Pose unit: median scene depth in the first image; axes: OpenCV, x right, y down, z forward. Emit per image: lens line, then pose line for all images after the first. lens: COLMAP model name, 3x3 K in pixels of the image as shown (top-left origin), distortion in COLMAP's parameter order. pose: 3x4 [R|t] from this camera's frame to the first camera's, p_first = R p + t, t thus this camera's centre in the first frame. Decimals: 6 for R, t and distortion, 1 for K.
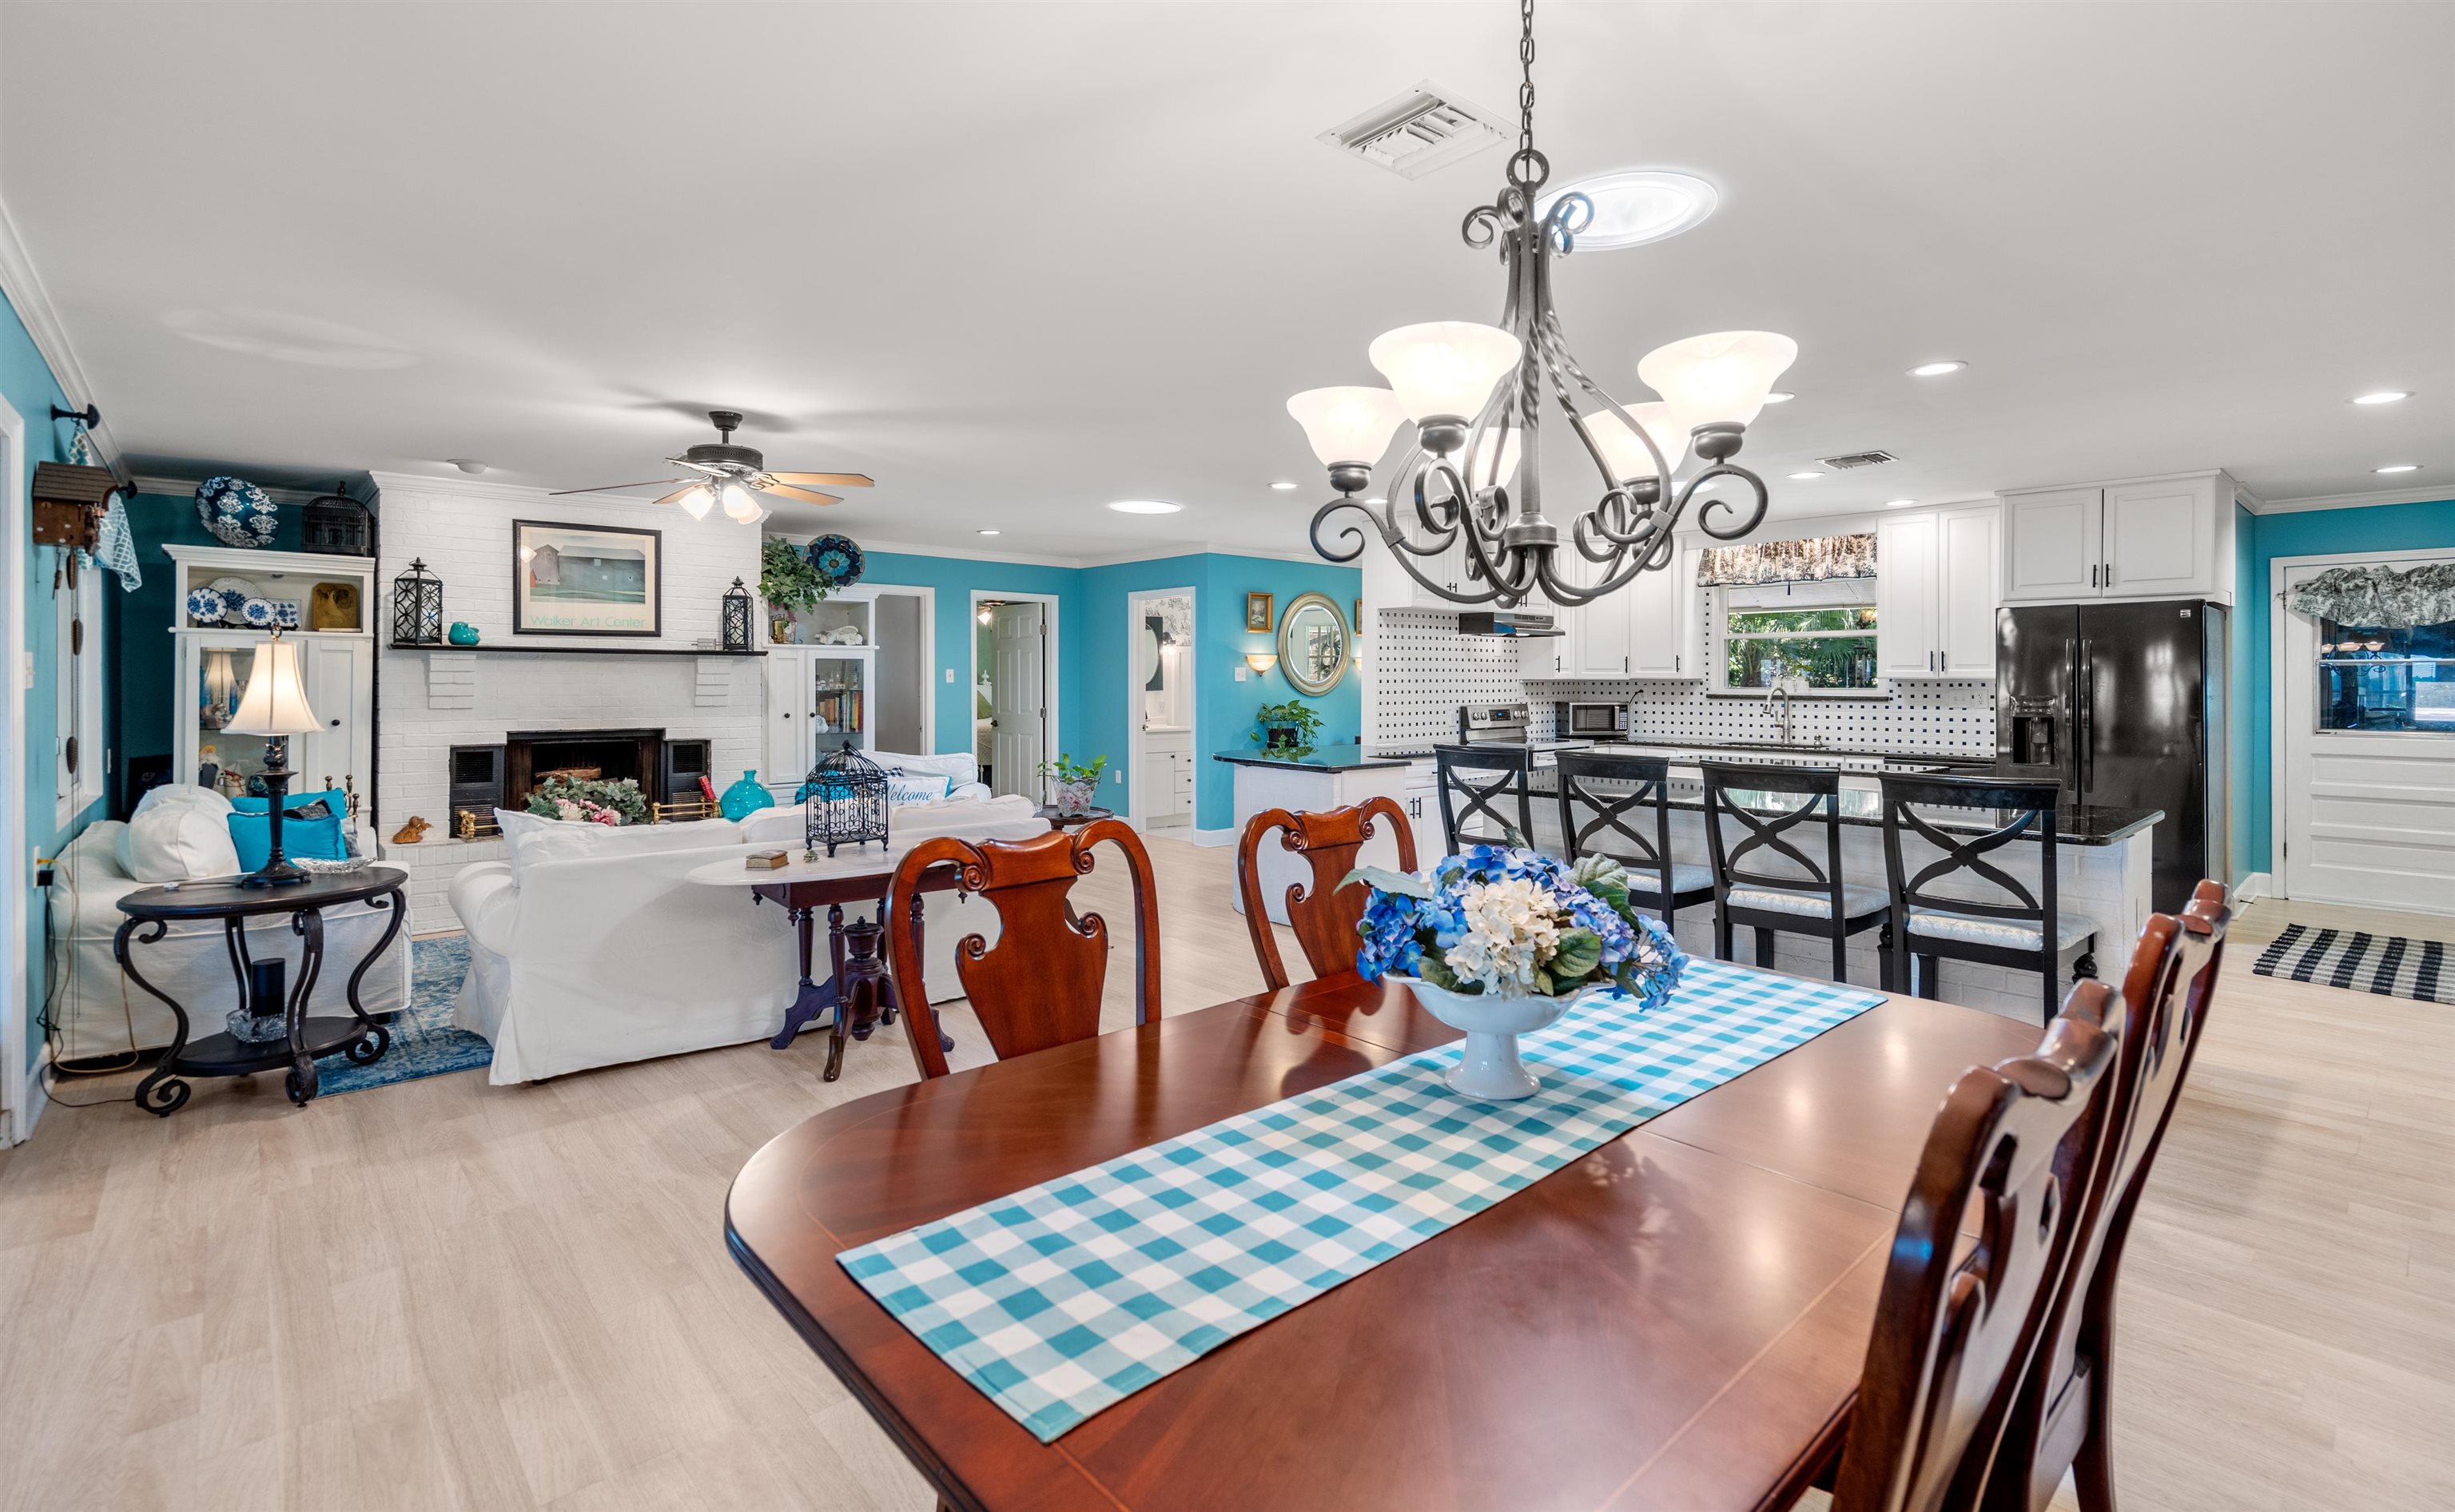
lens RADIAL K [[1105.8, 0, 1235.3], [0, 1105.8, 679.9], [0, 0, 1]] dist [0.001176, 0.000143]
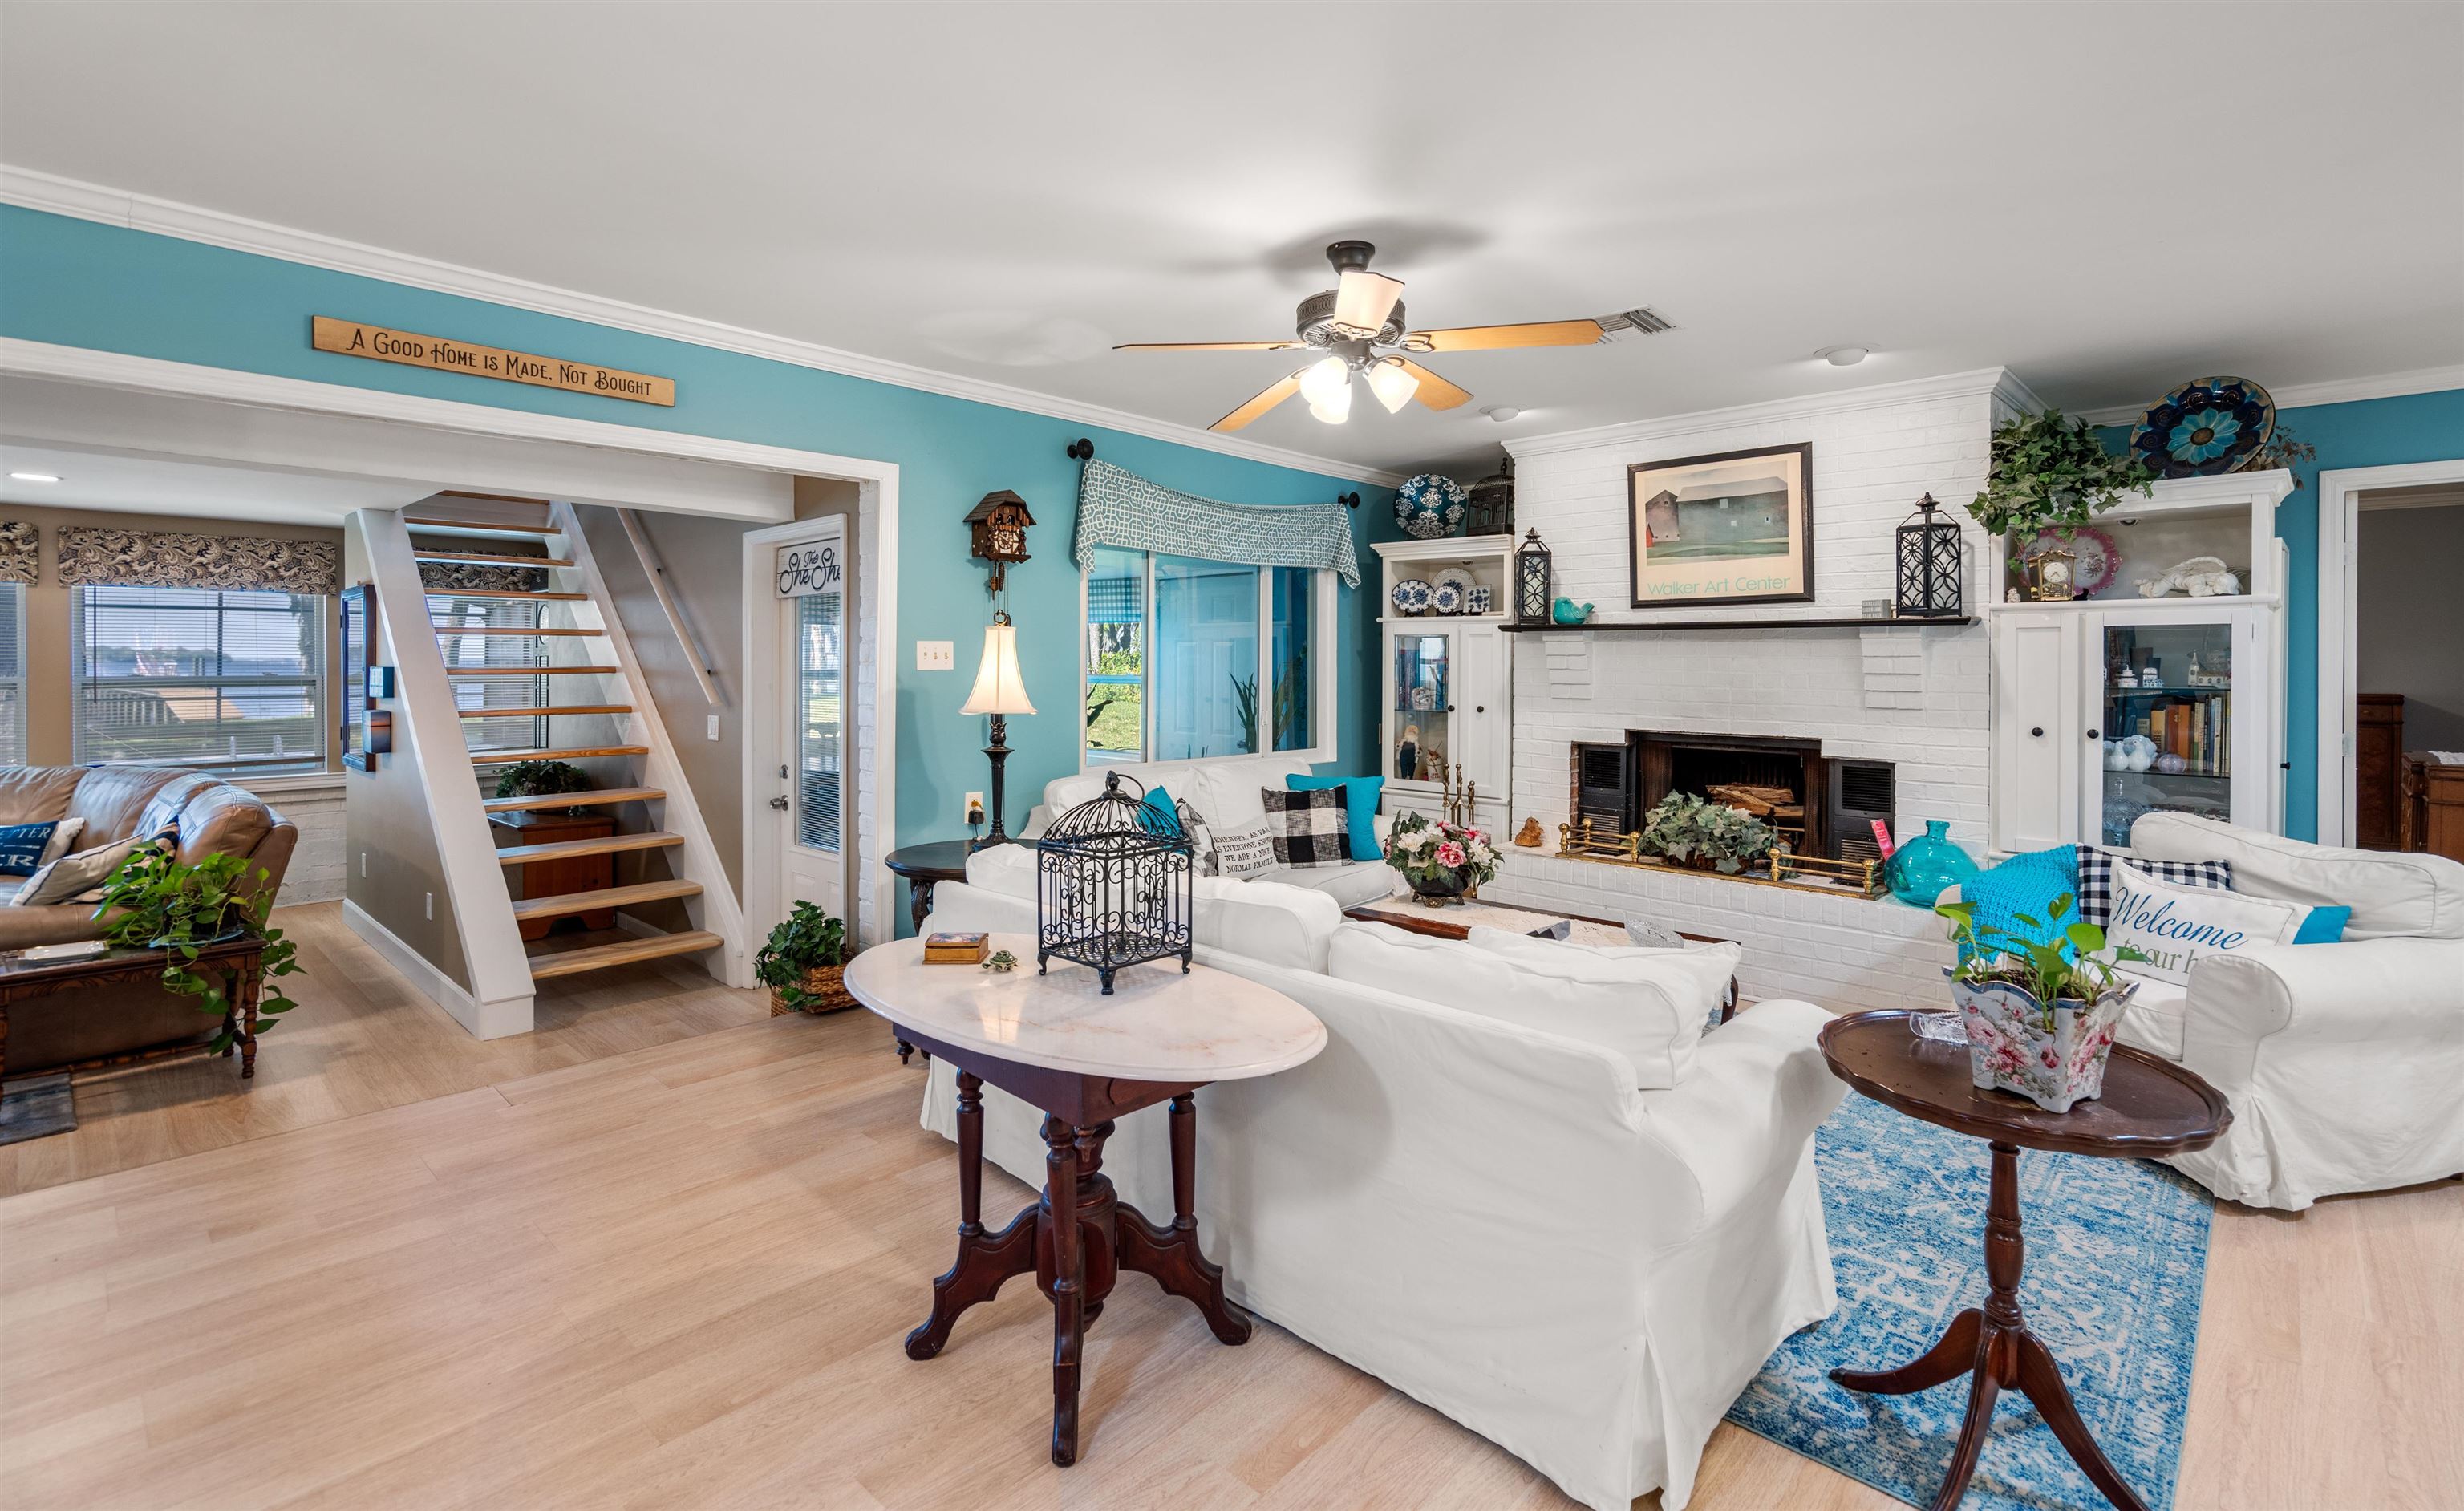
lens RADIAL K [[1121.6, 0, 1233.2], [0, 1121.6, 663.4], [0, 0, 1]] dist [-0.001314, 0.000464]
pose [[0.082074, -0.000416, -0.996626, 0.119631], [-0.003831, 0.999992, -0.000733, 0.000234], [0.996619, 0.003879, 0.082072, 0.574900]]
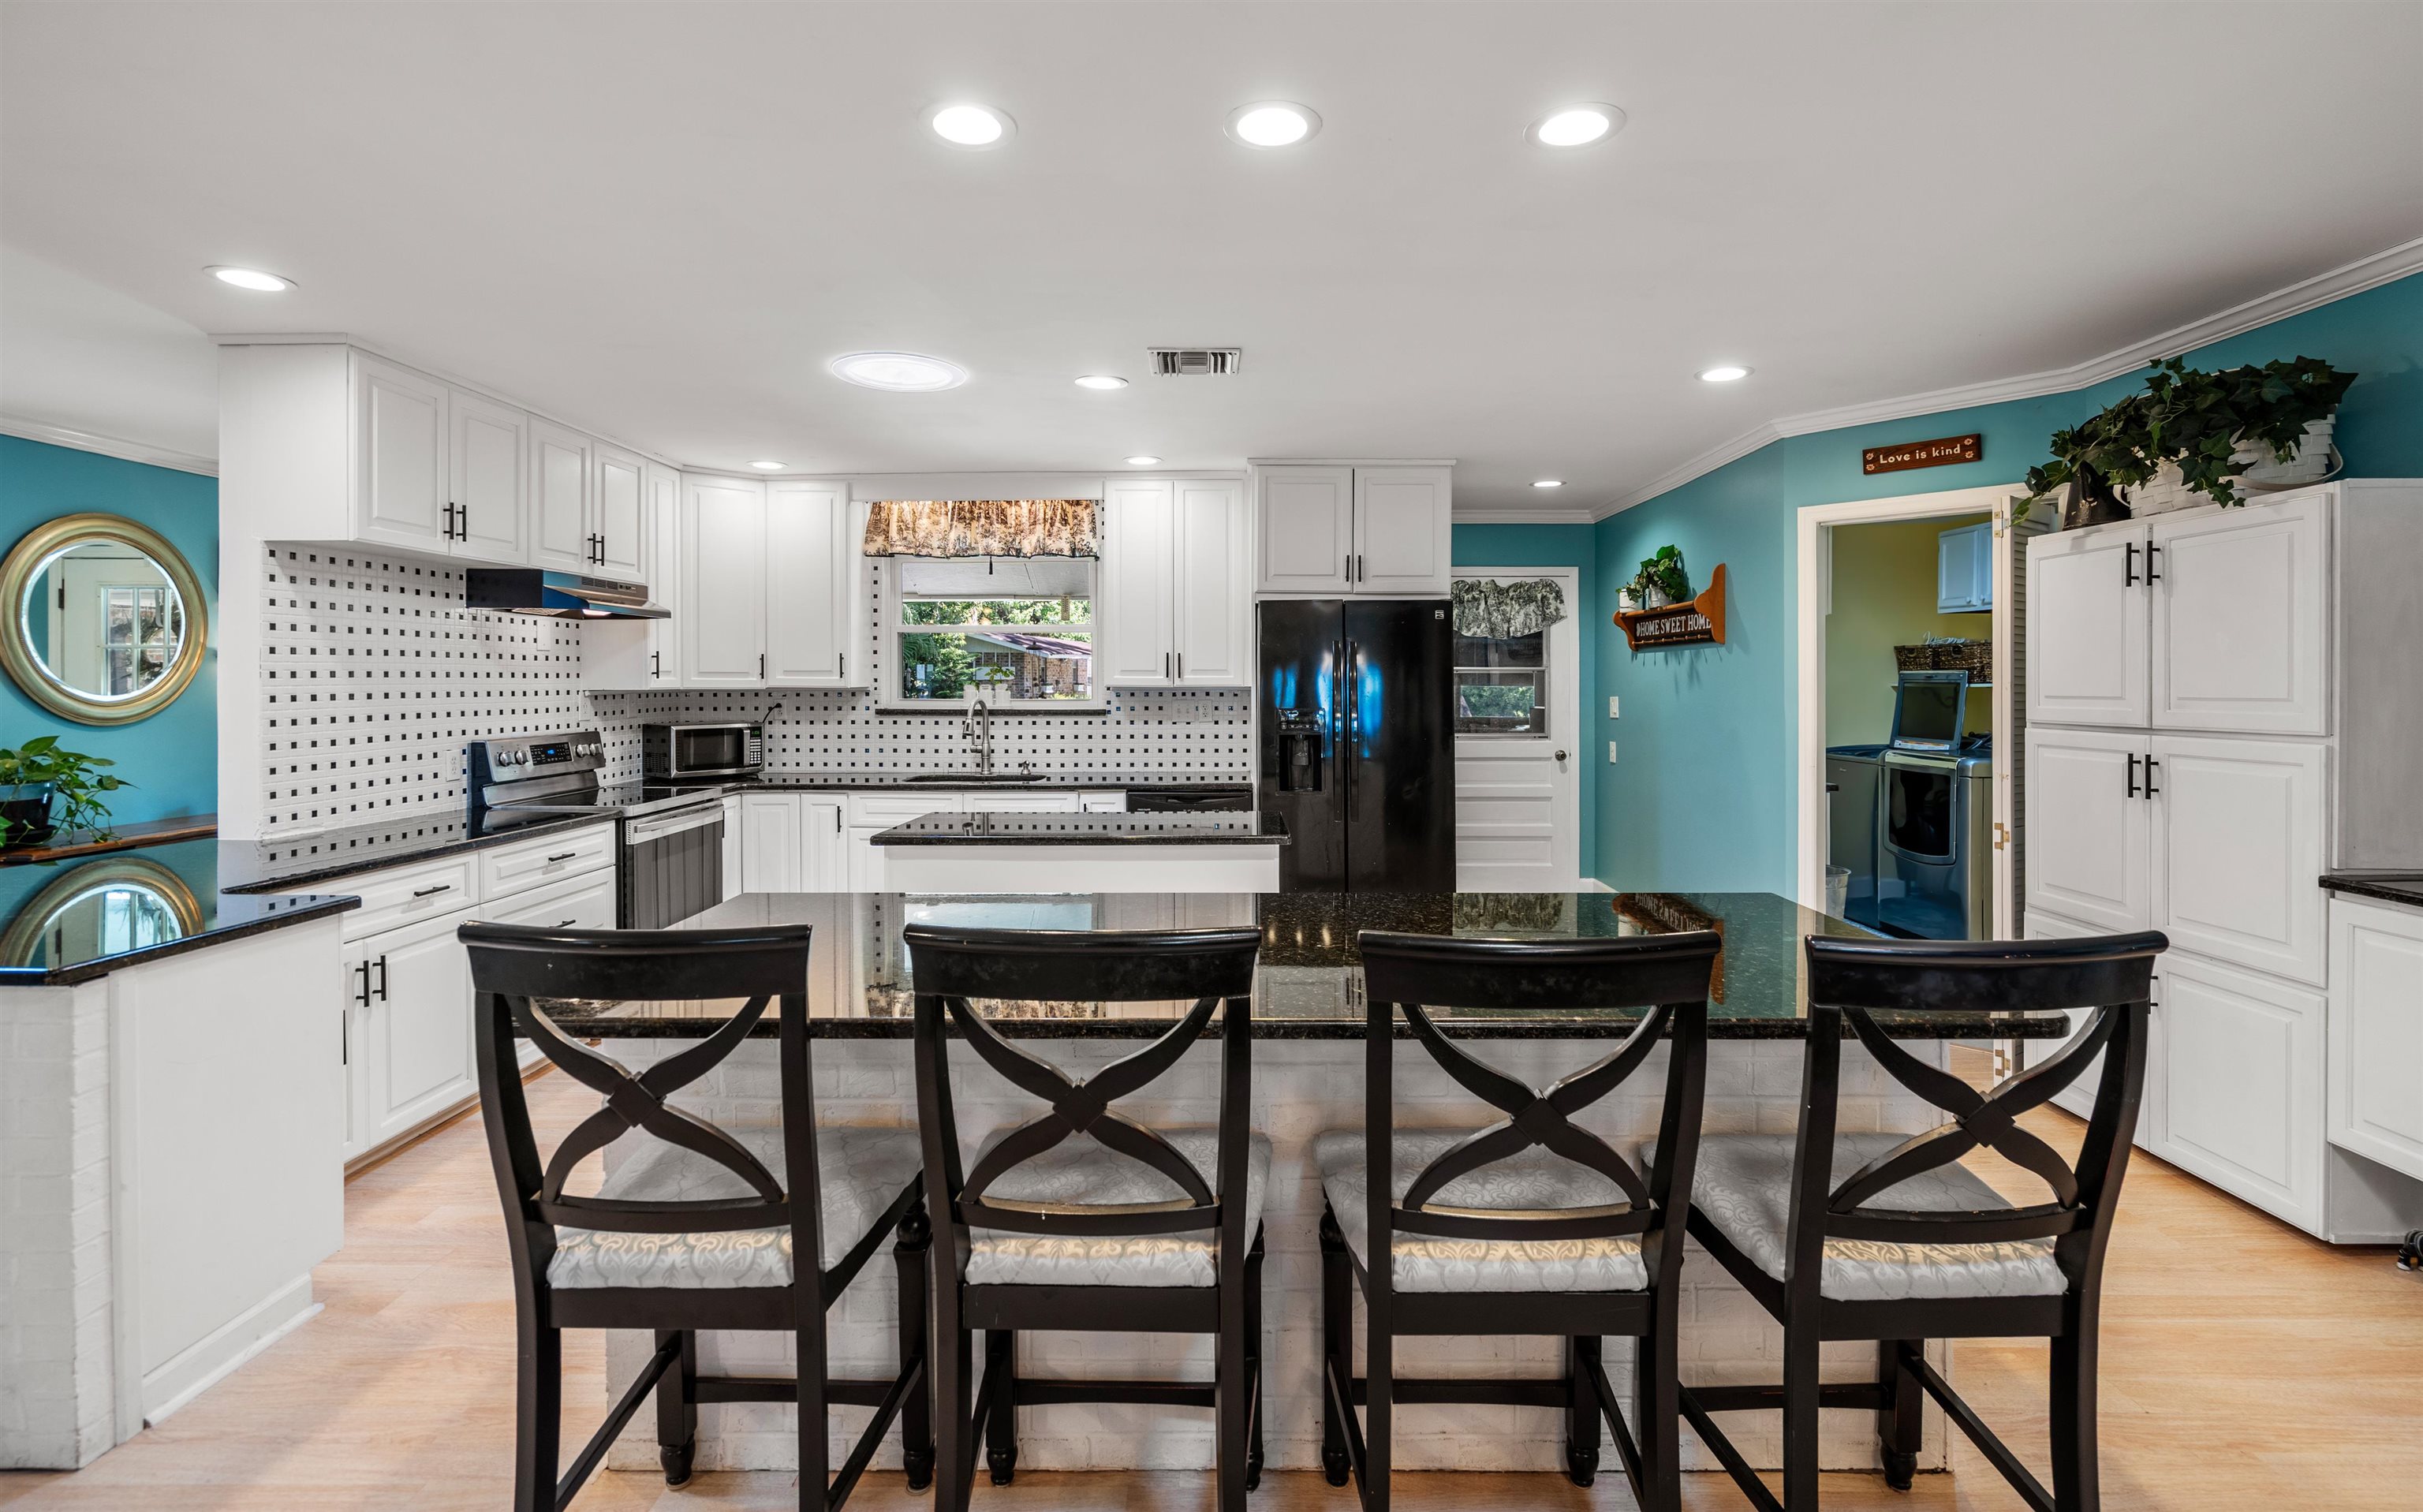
lens RADIAL K [[1104.1, 0, 1221.7], [0, 1104.1, 685.7], [0, 0, 1]] dist [-0.006736, 0.000834]
pose [[0.677210, -0.004995, 0.735773, 0.065266], [0.001986, 0.999986, 0.004961, -0.006015], [-0.735788, -0.001898, 0.677210, 0.419669]]
